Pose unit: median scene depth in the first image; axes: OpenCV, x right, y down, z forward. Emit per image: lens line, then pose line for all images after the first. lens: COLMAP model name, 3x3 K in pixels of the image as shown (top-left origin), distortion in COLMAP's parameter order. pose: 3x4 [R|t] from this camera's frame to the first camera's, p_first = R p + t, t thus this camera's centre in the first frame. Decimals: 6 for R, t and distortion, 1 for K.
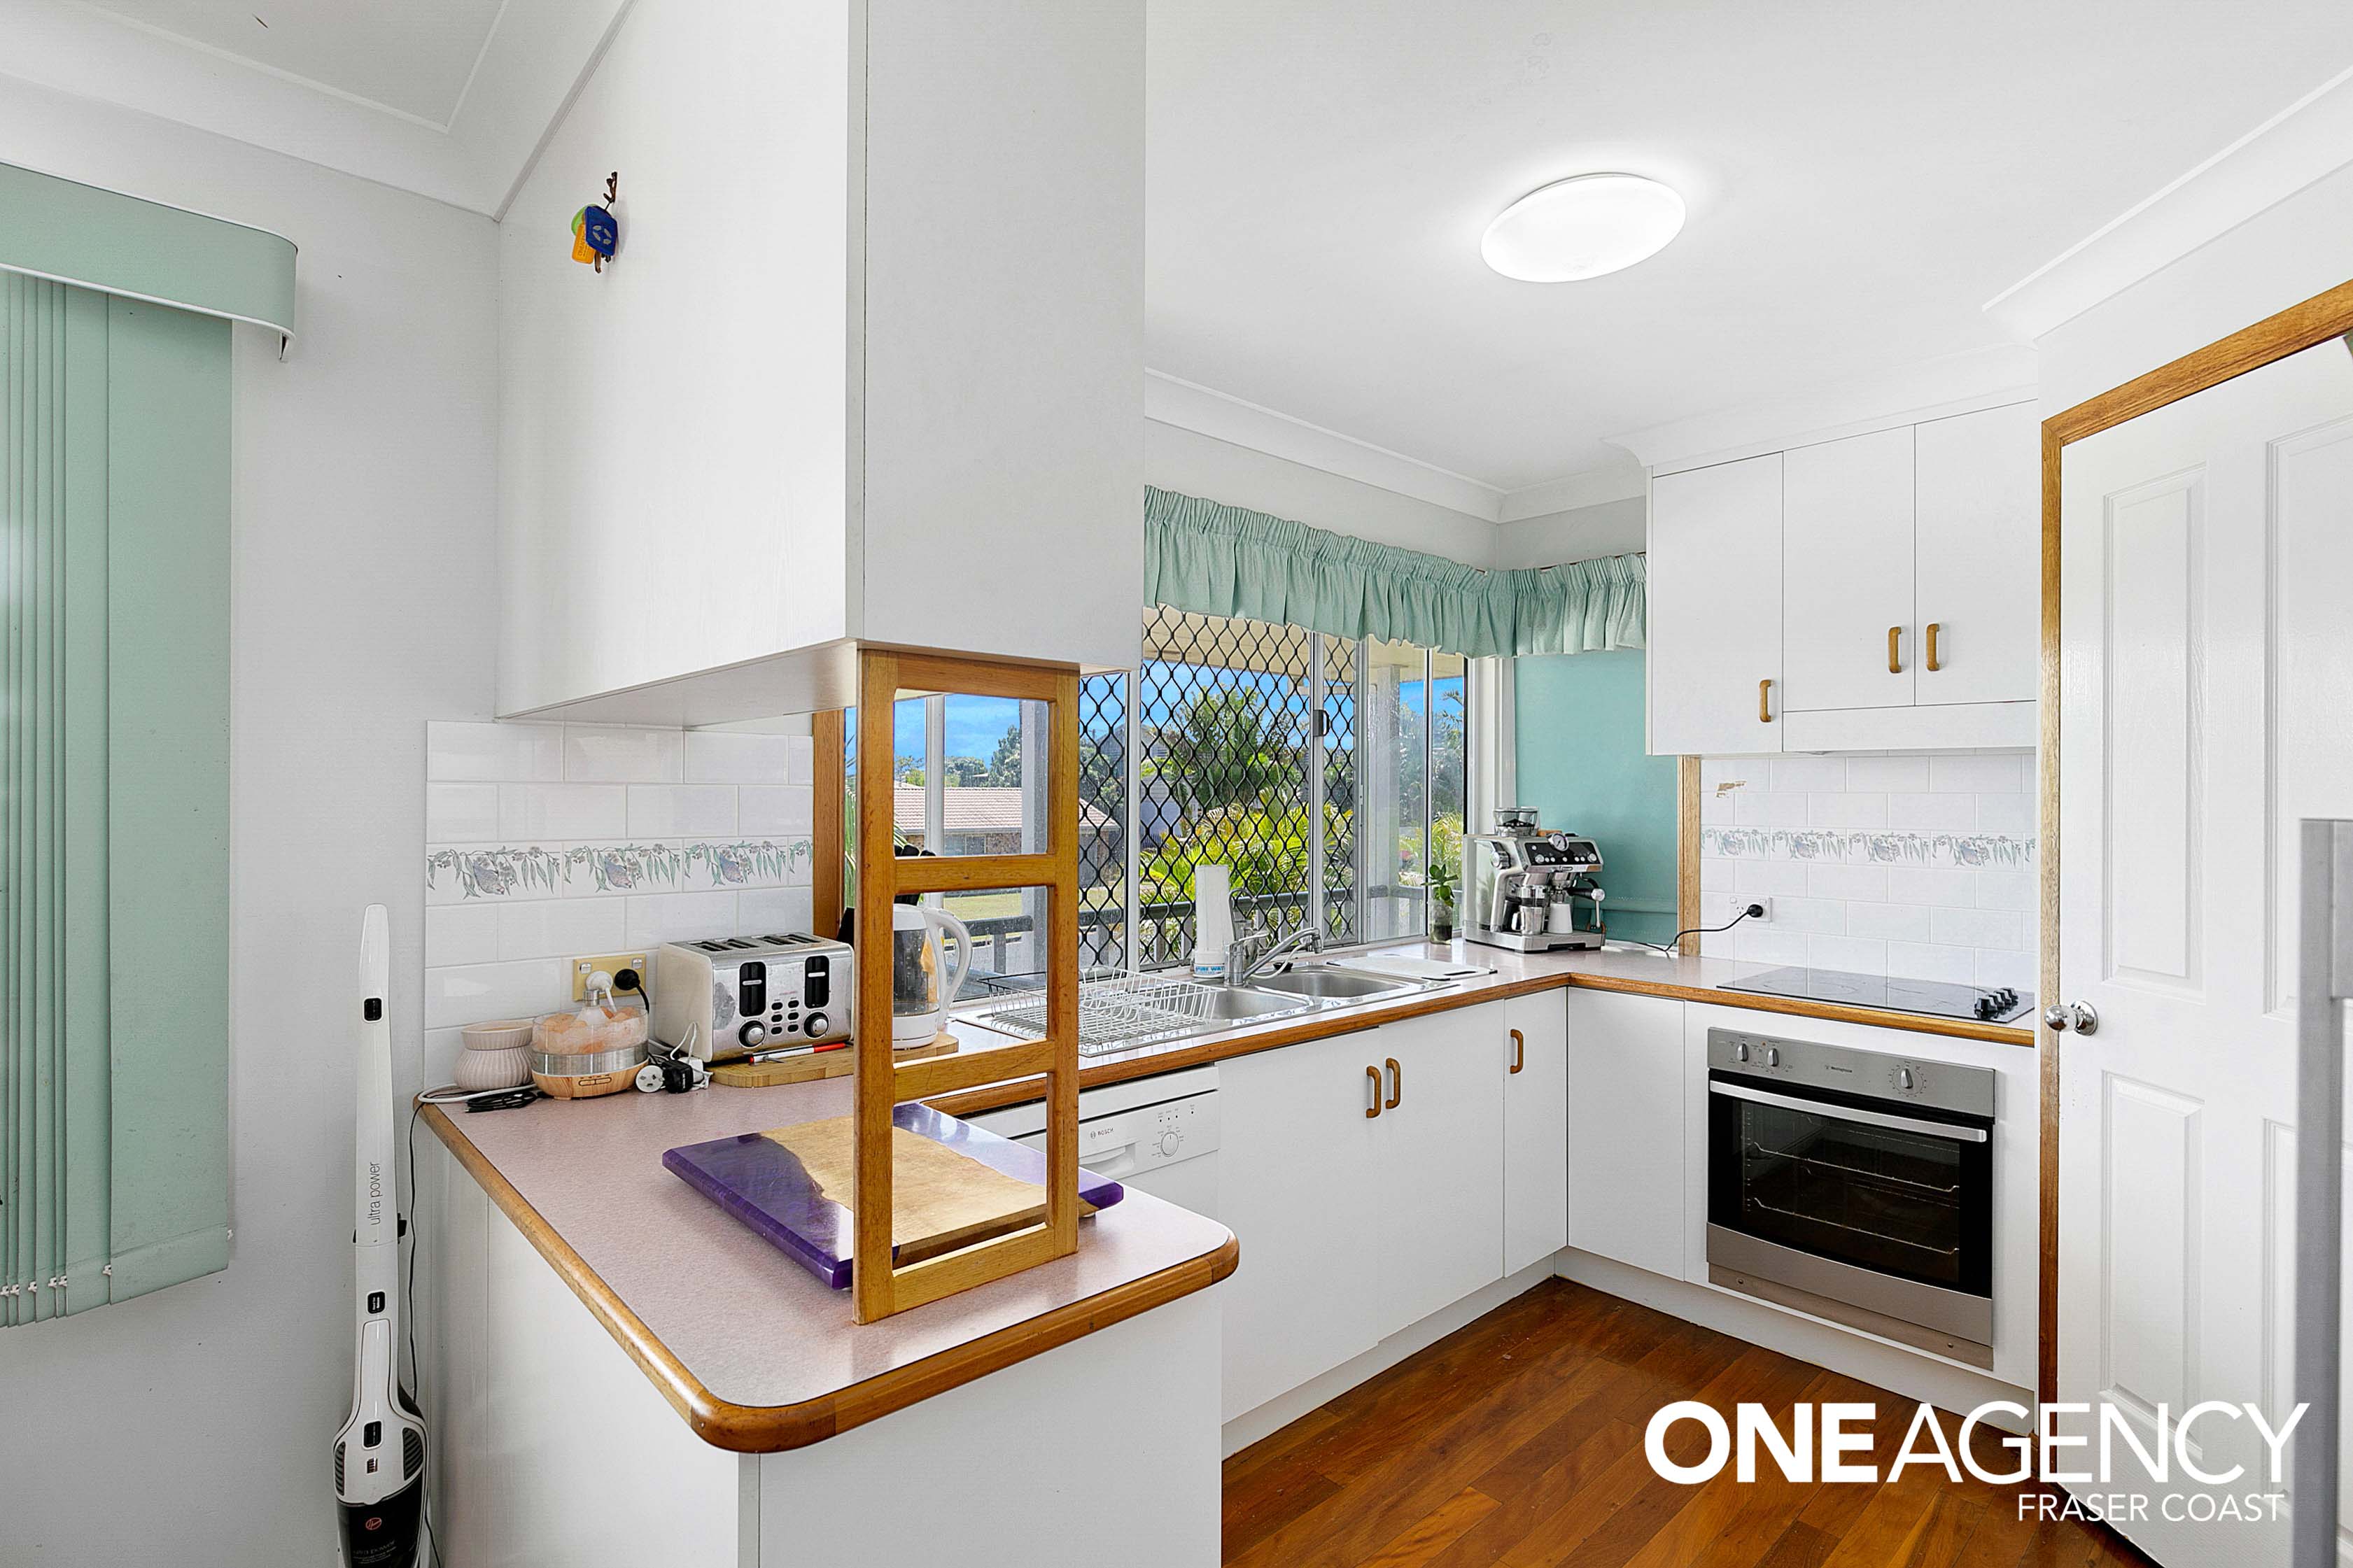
lens RADIAL K [[1146.9, 0, 1178.3], [0, 1146.9, 792.6], [0, 0, 1]] dist [-0.005244, 0.000373]
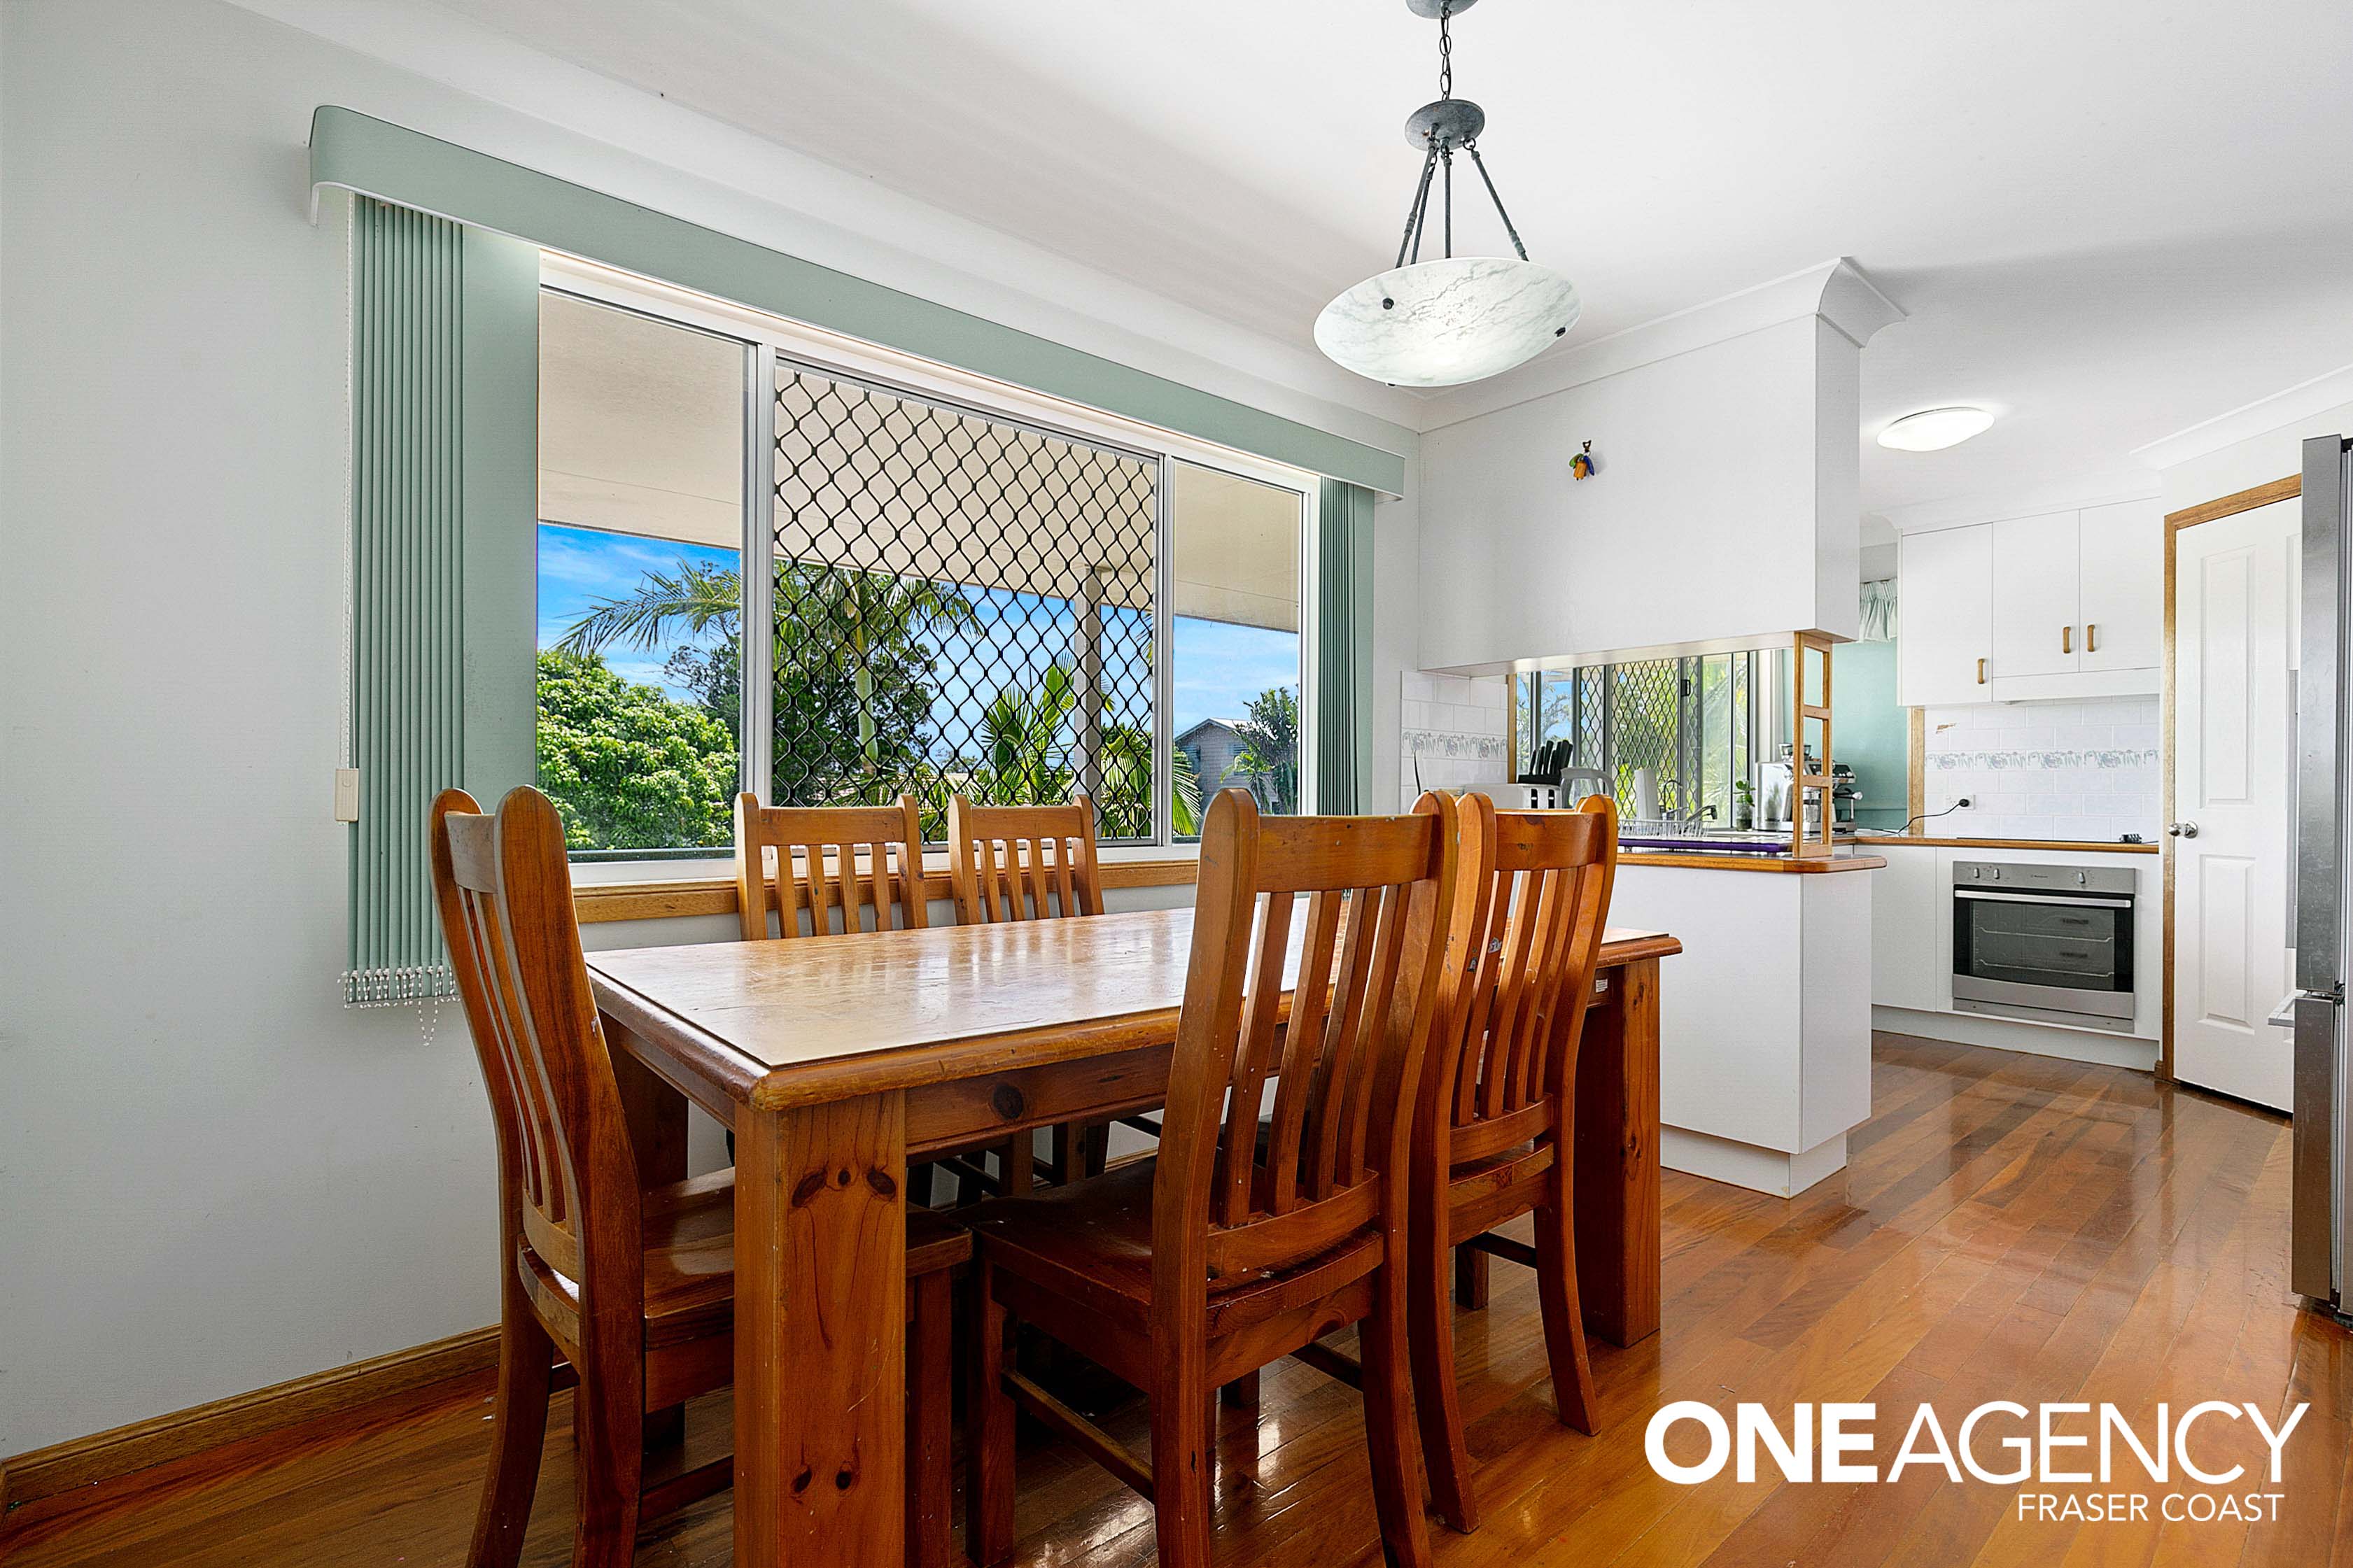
lens RADIAL K [[1108.4, 0, 1177.2], [0, 1108.4, 791.3], [0, 0, 1]] dist [0.000329, -0.001087]
pose [[0.999531, 0.002389, -0.030531, -0.731058], [-0.002445, 0.999995, -0.001806, 0.121090], [0.030526, 0.001880, 0.999532, -0.783561]]
